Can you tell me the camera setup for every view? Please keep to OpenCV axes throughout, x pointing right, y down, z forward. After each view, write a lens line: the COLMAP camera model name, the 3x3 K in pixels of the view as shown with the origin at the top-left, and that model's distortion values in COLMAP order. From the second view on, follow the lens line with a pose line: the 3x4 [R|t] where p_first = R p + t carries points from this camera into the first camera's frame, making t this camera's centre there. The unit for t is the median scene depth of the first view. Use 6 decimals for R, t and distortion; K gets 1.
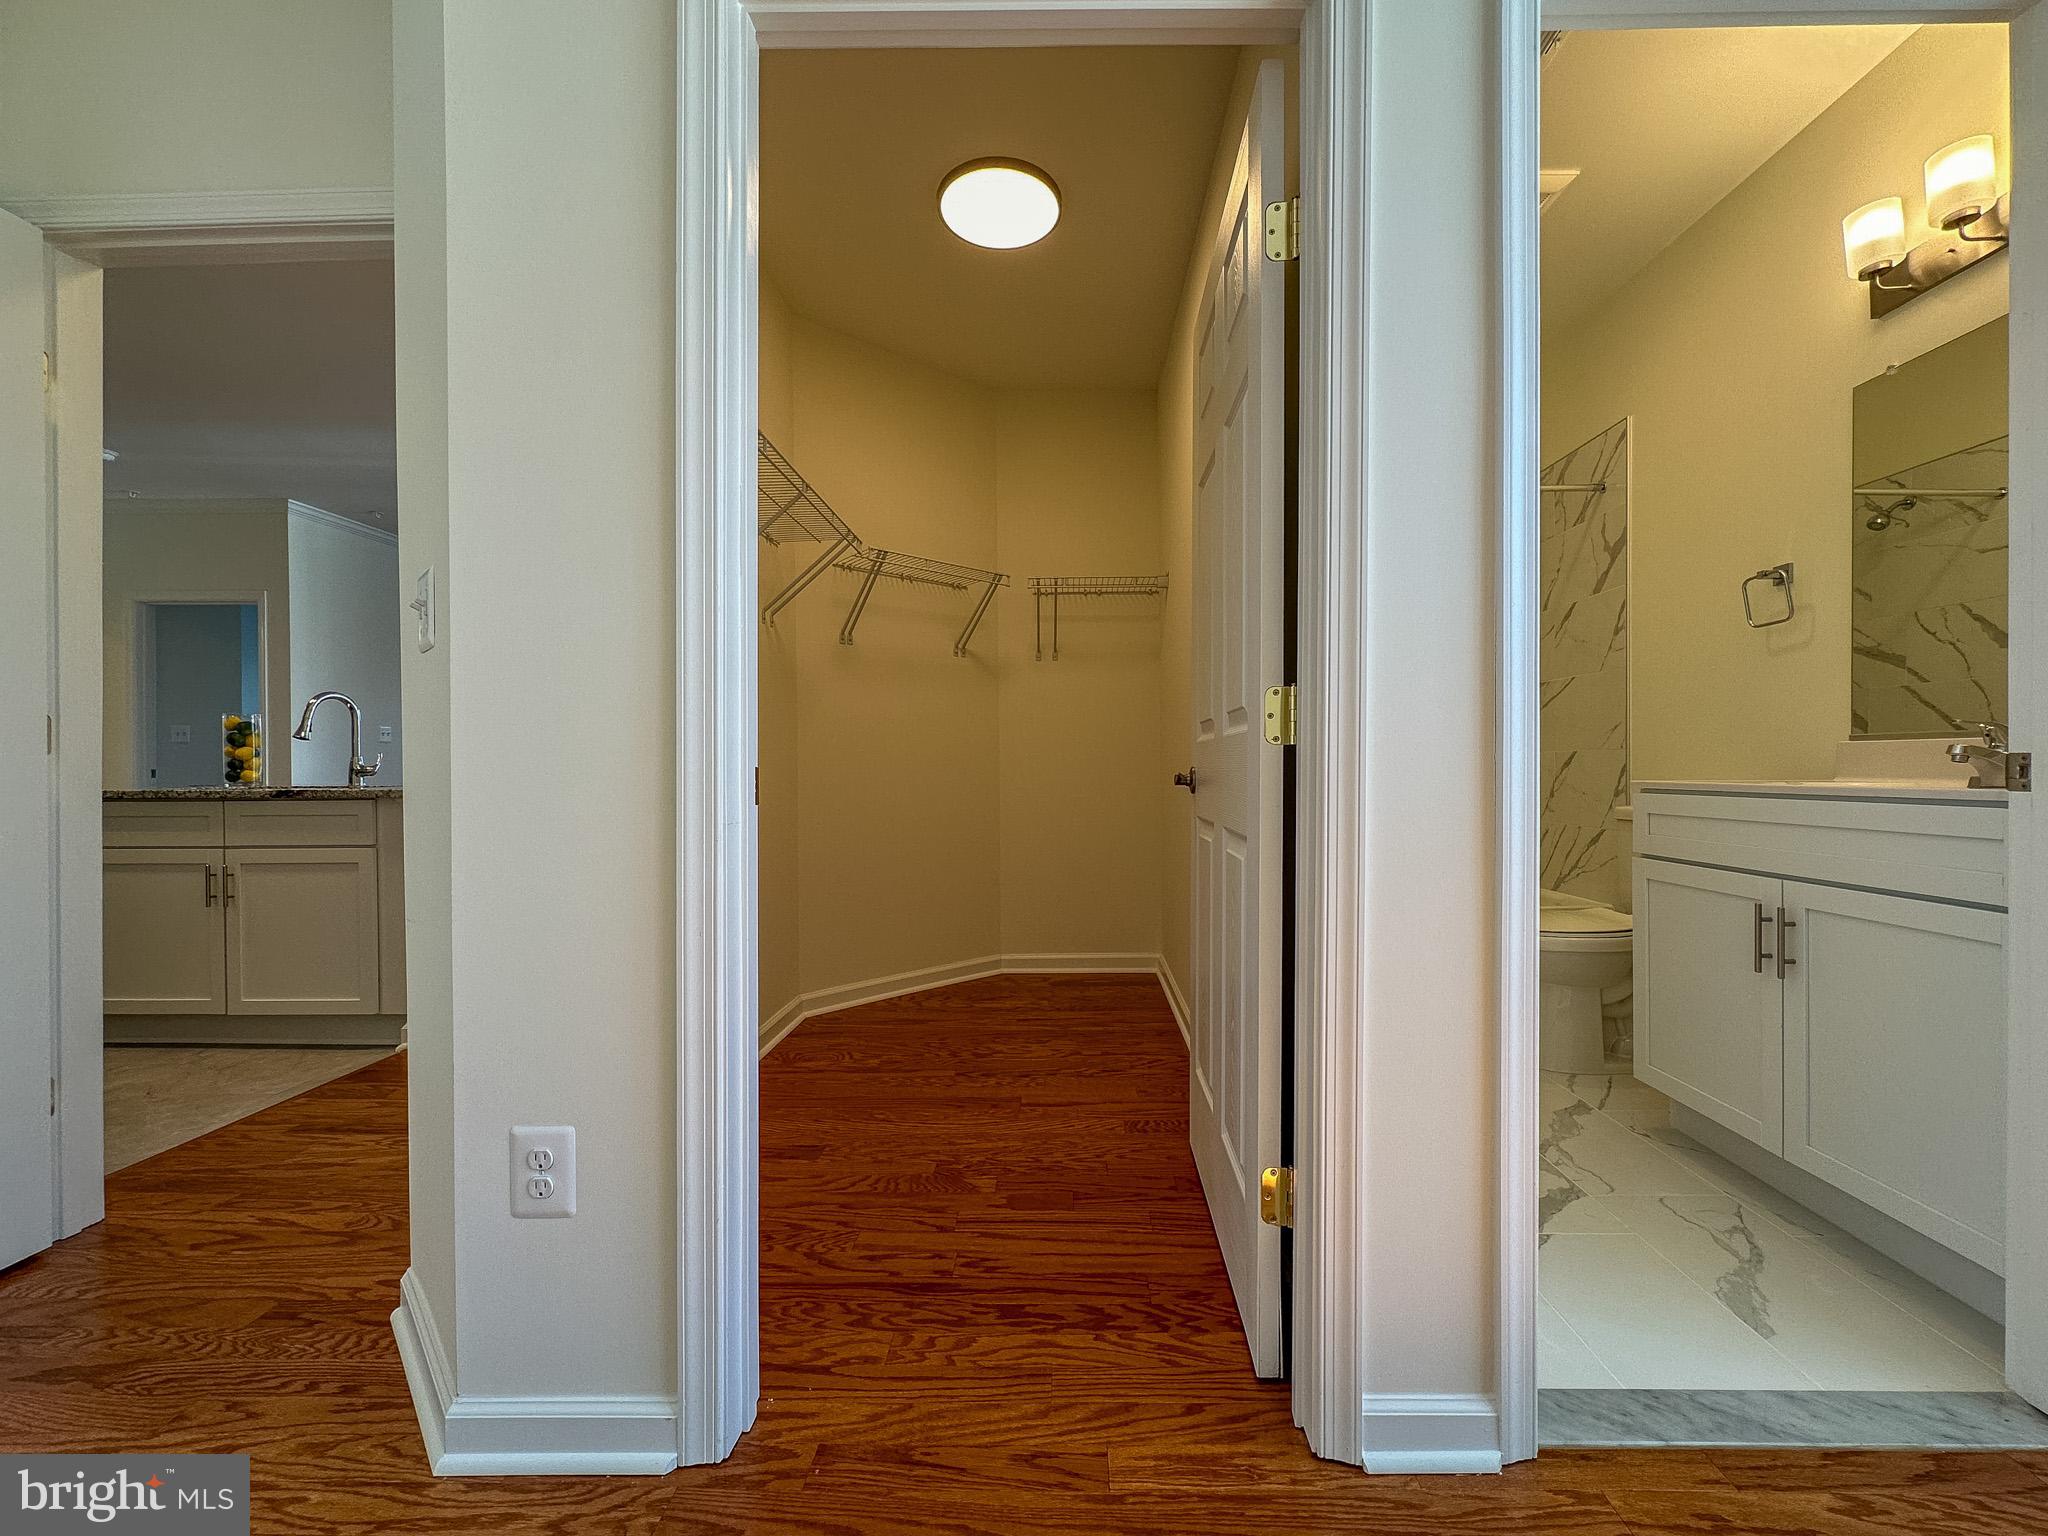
lens RADIAL K [[829.6, 0, 1045.9], [0, 829.6, 766.1], [0, 0, 1]] dist [-0.001874, 0.000940]
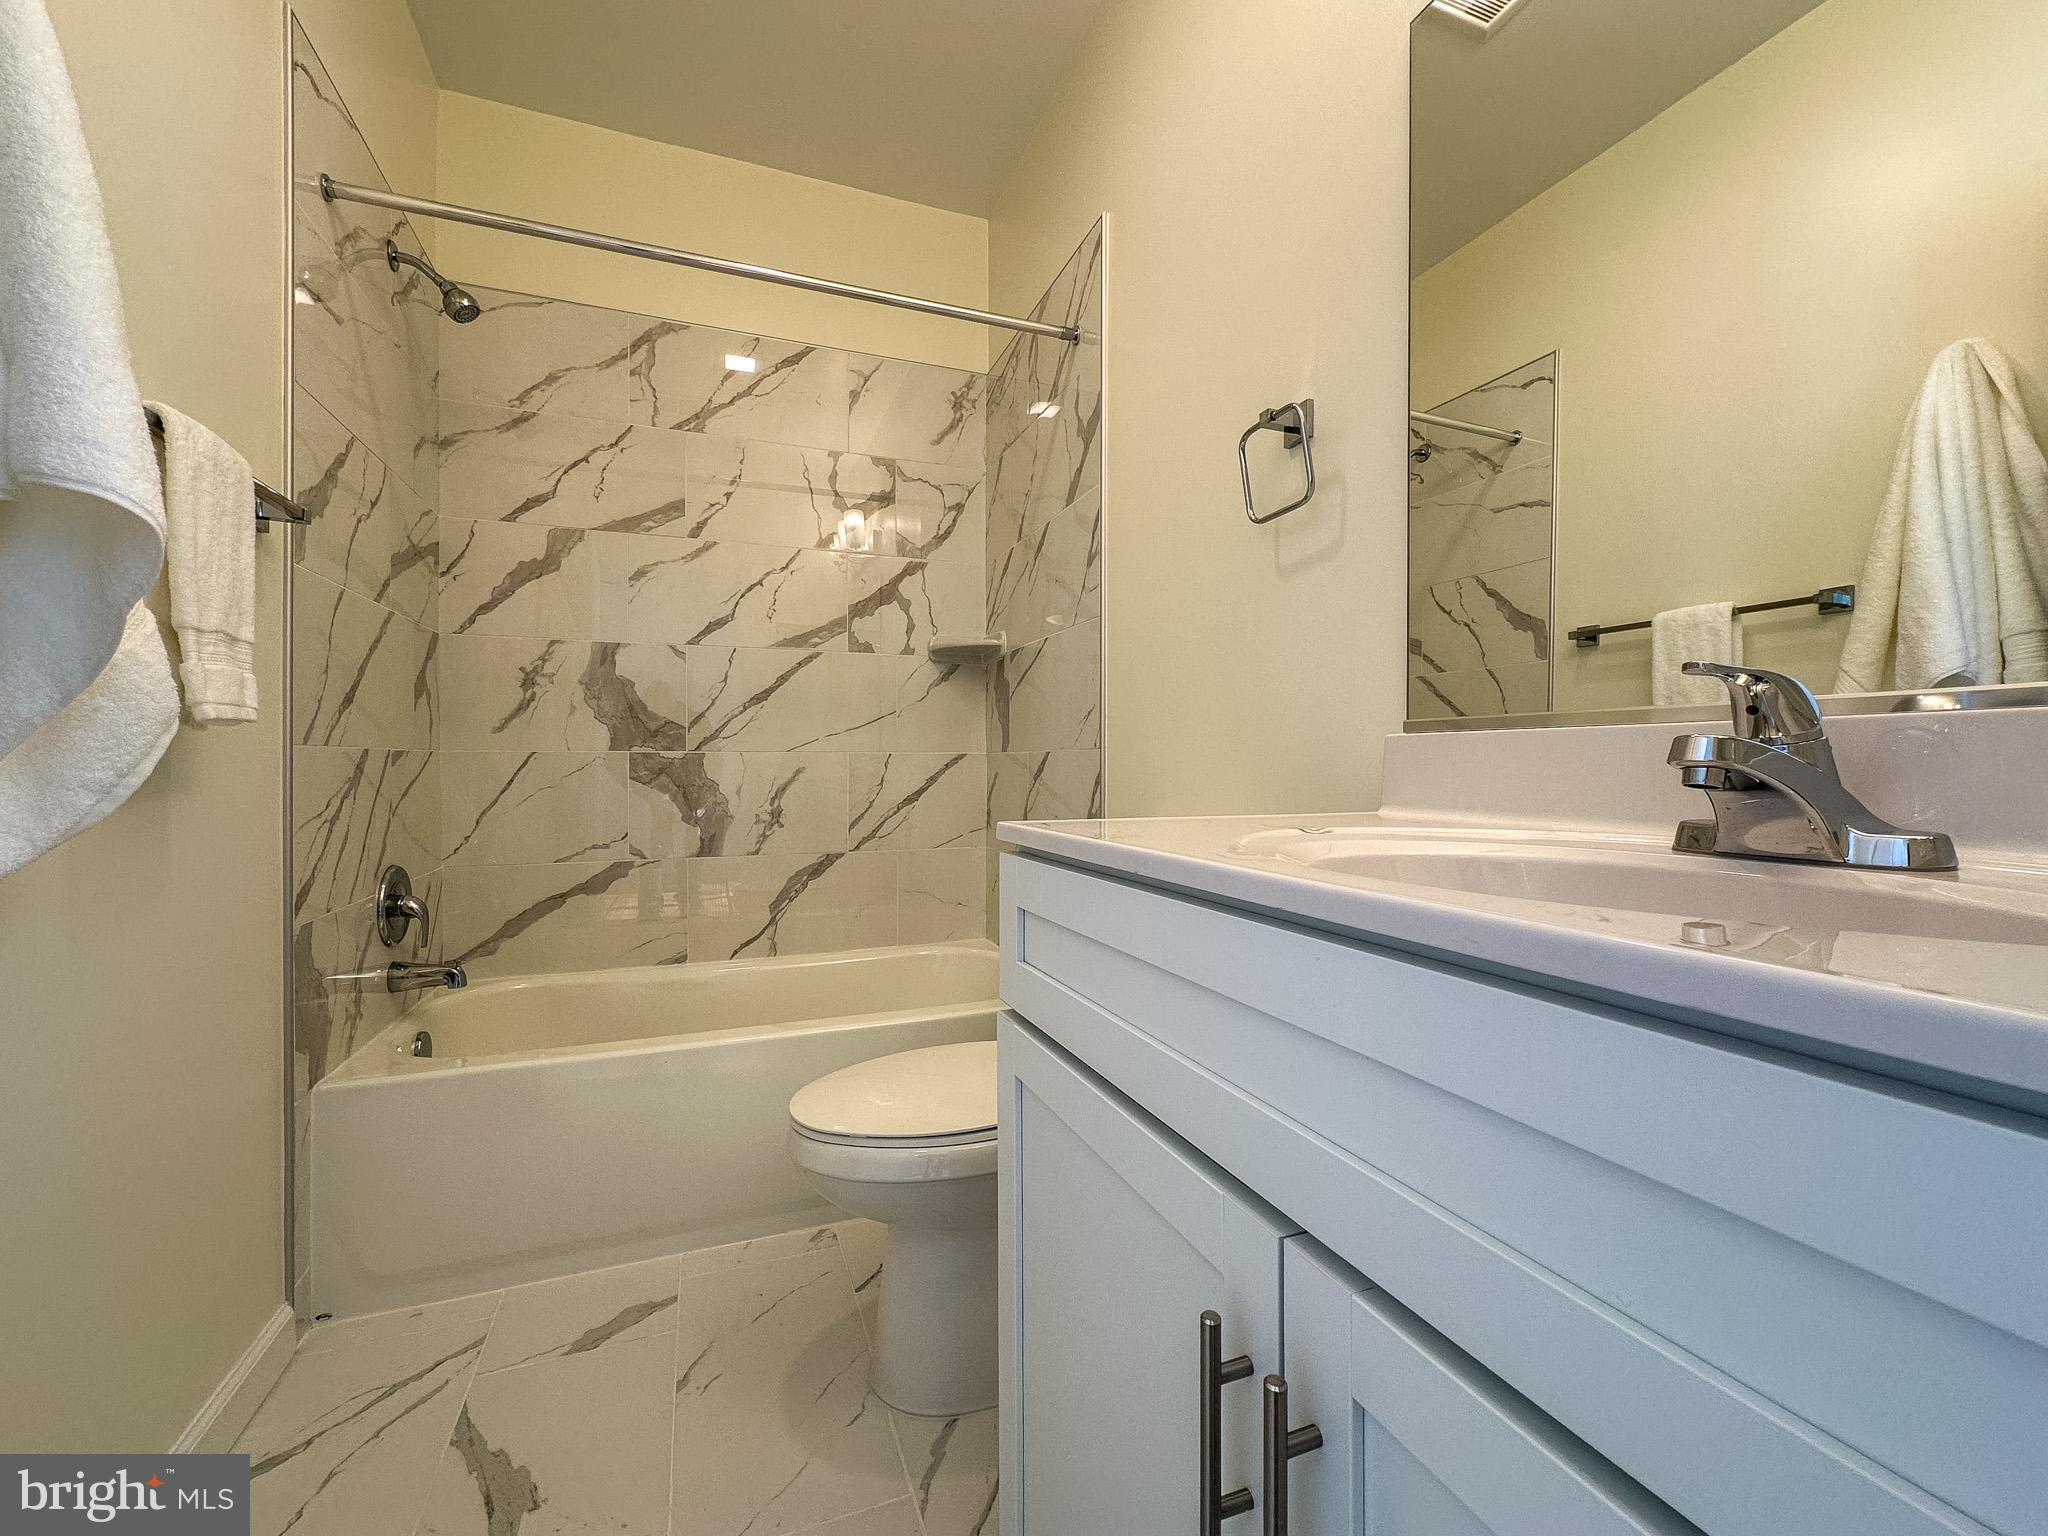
lens RADIAL K [[829.6, 0, 1020.1], [0, 829.6, 762.3], [0, 0, 1]] dist [-0.001874, 0.000940]
pose [[0.922725, 0.006594, 0.385403, 0.516245], [-0.004399, 0.999969, -0.006577, -0.008238], [-0.385434, 0.004374, 0.922725, 0.573400]]
